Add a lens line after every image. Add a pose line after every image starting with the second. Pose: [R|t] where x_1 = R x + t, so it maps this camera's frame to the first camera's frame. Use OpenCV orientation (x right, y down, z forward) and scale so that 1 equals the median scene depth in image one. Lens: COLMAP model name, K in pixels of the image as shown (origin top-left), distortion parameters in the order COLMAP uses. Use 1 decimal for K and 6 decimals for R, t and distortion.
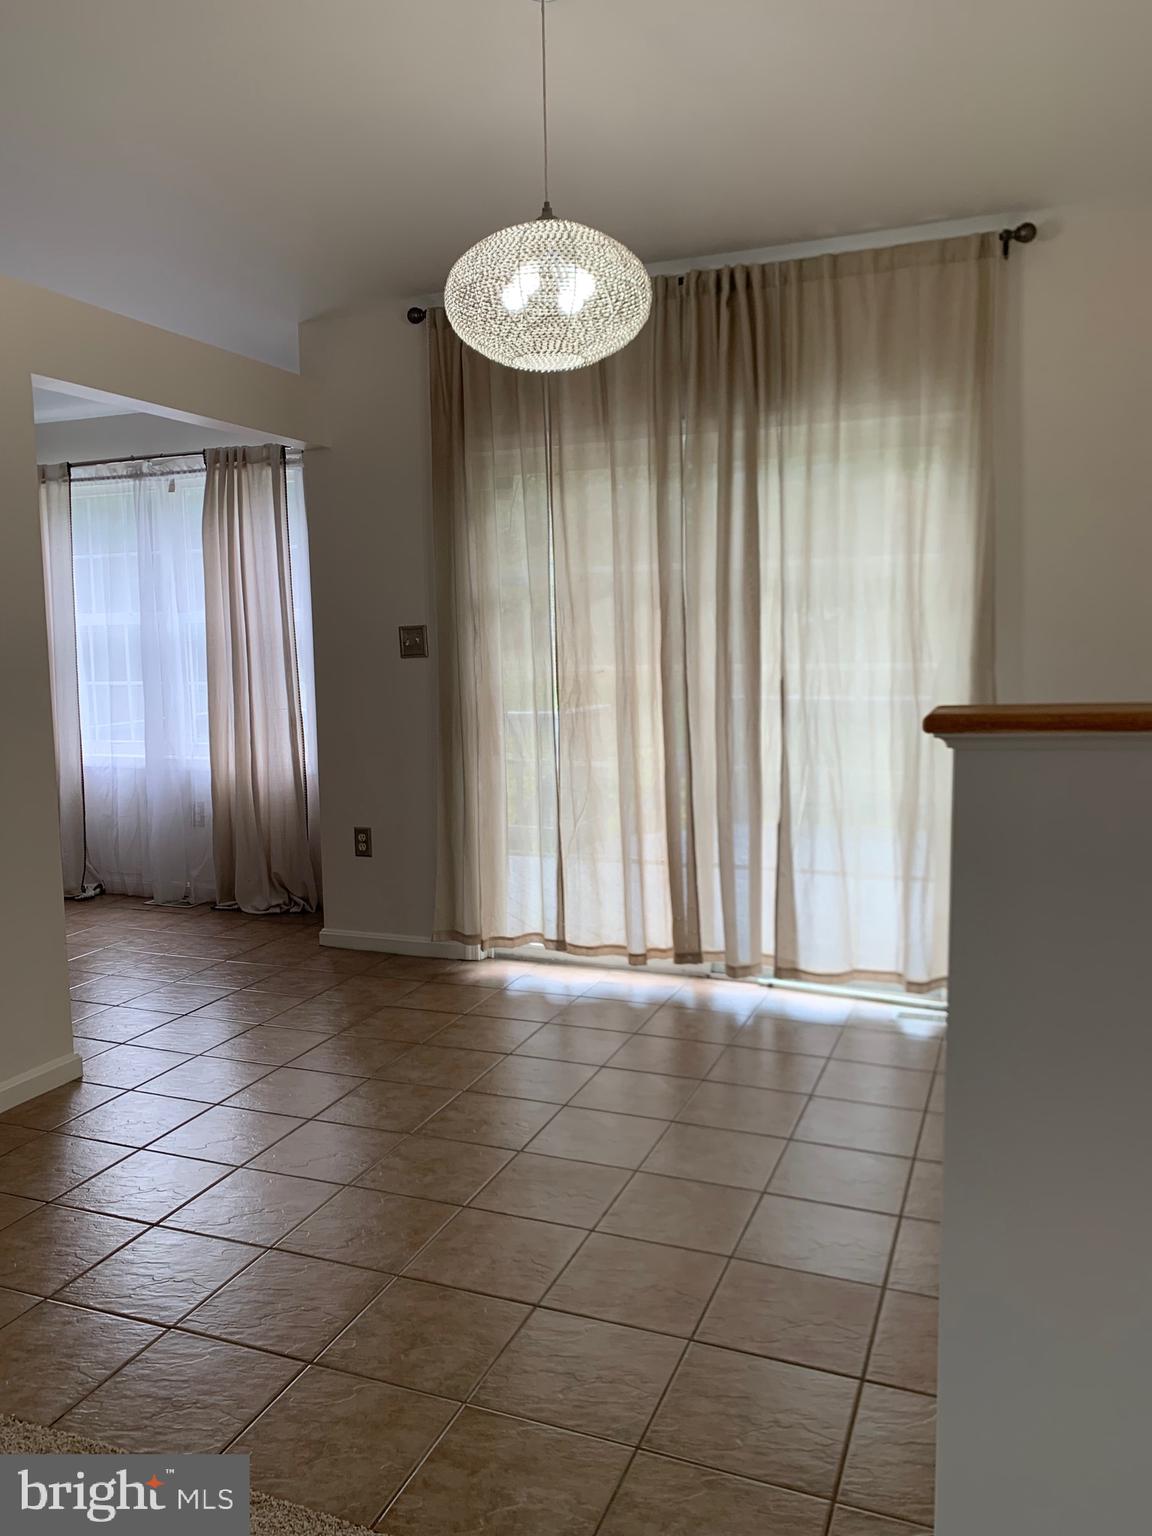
lens RADIAL K [[1179.1, 0, 542.6], [0, 1179.1, 768.7], [0, 0, 1]] dist [0.049657, -0.048528]
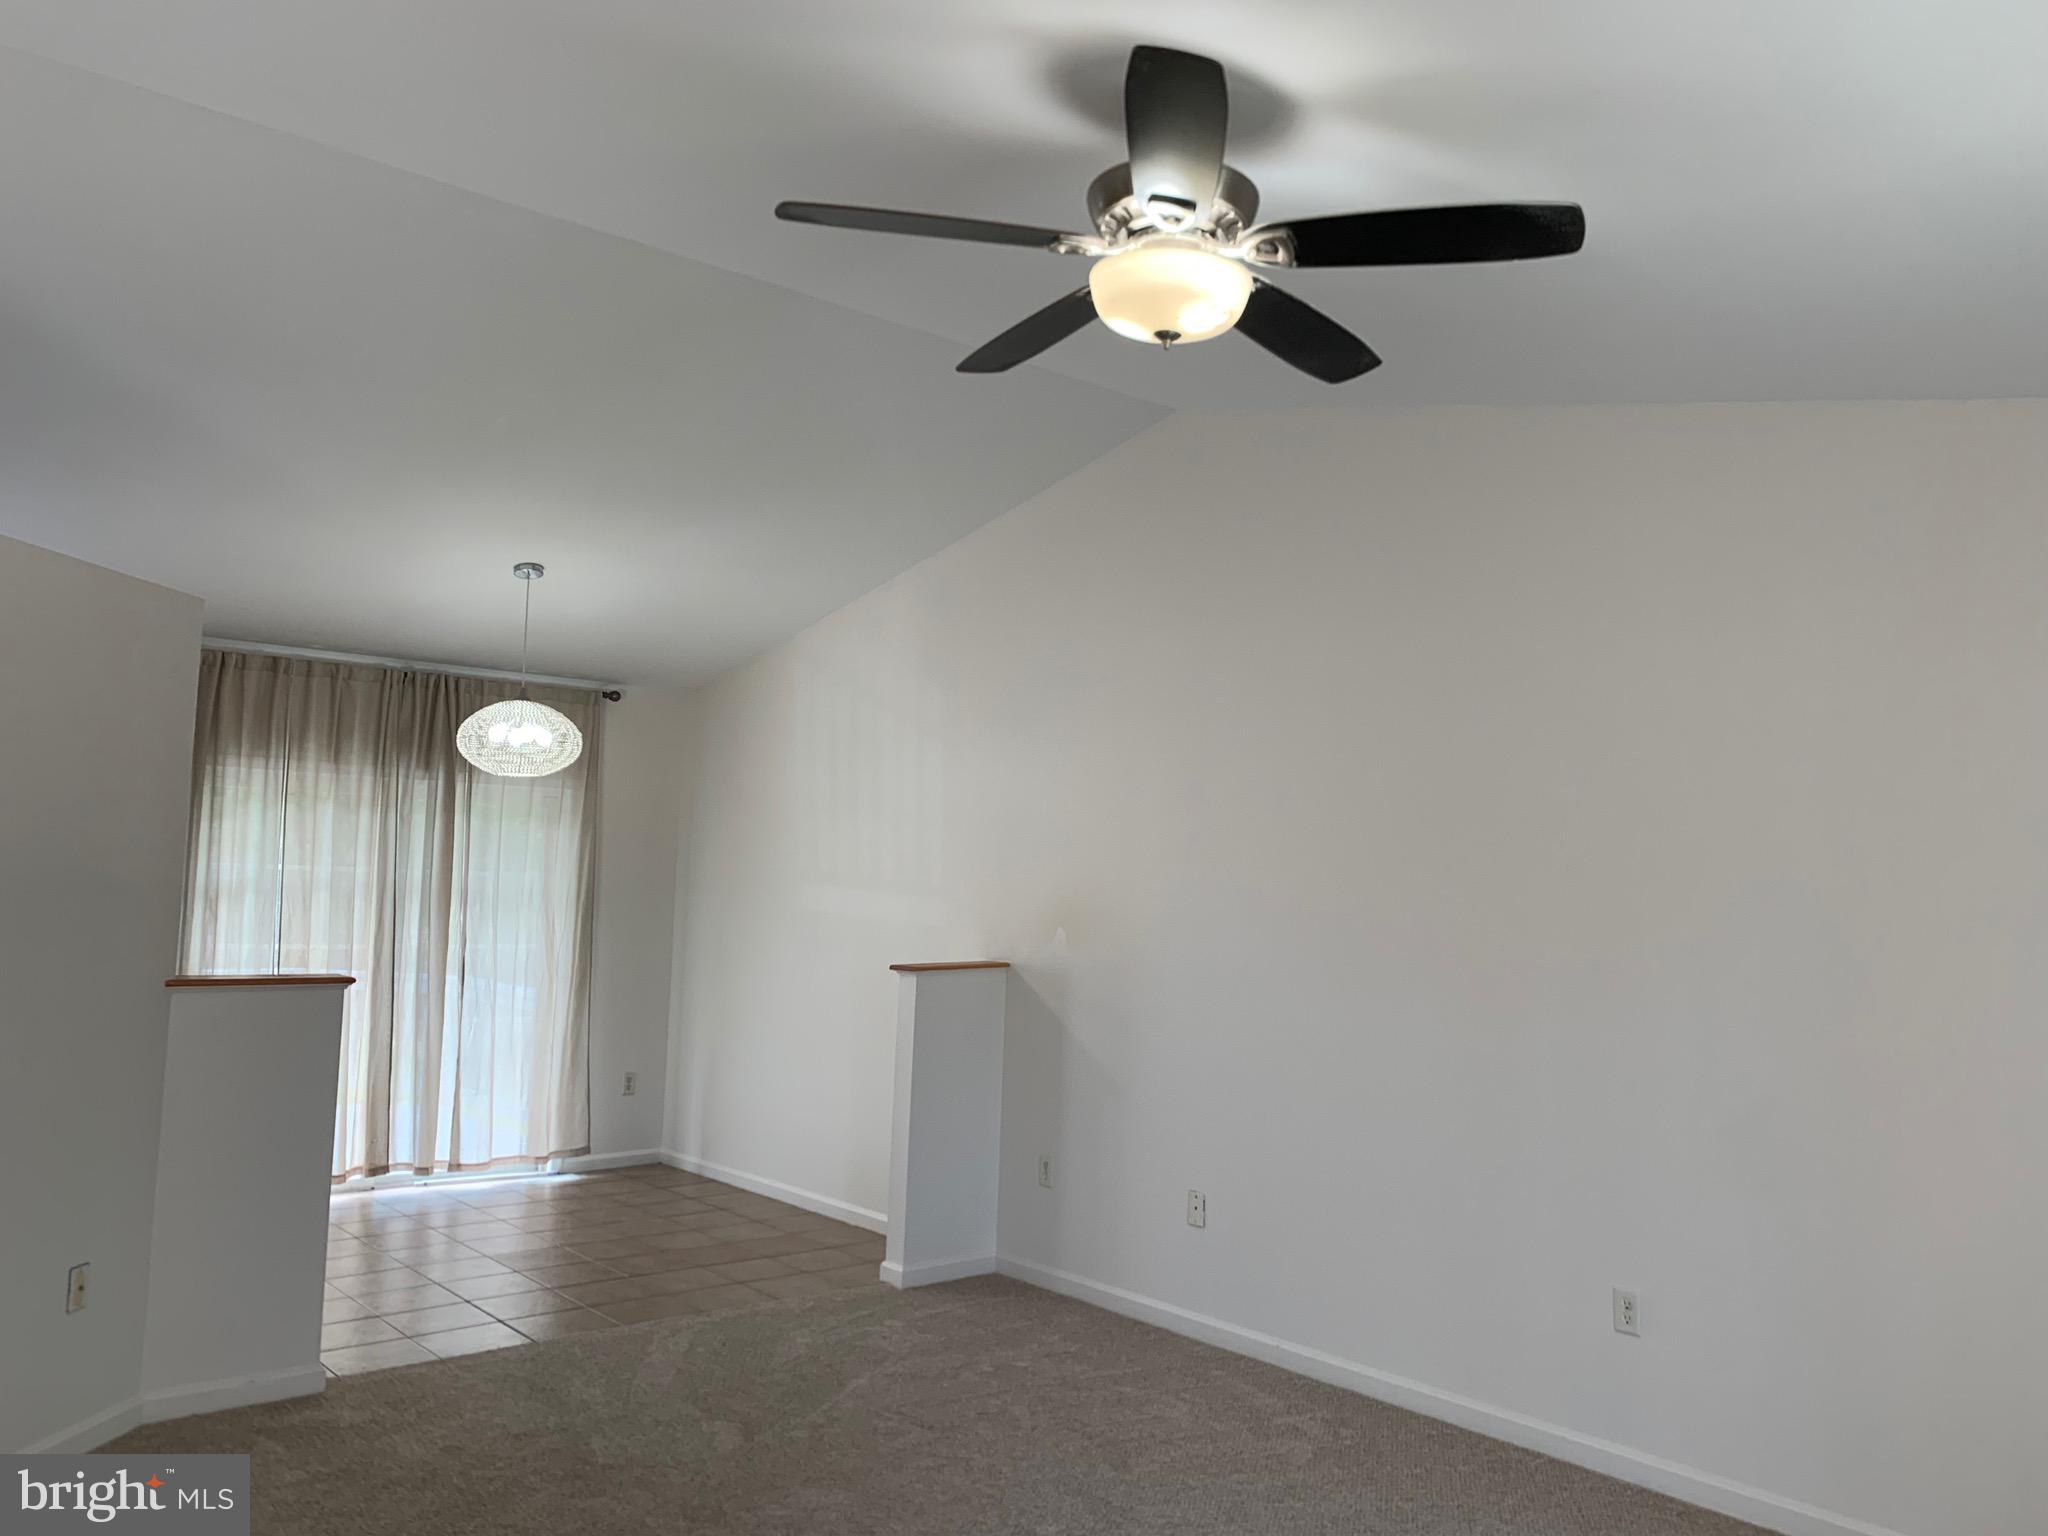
lens RADIAL K [[1572.1, 0, 1025.3], [0, 1572.1, 782.3], [0, 0, 1]] dist [0.049657, -0.048528]
pose [[0.450463, 0.084197, 0.888816, -1.158433], [0.051582, 0.991426, -0.120060, -0.017725], [-0.891304, 0.099929, 0.442258, -0.451922]]
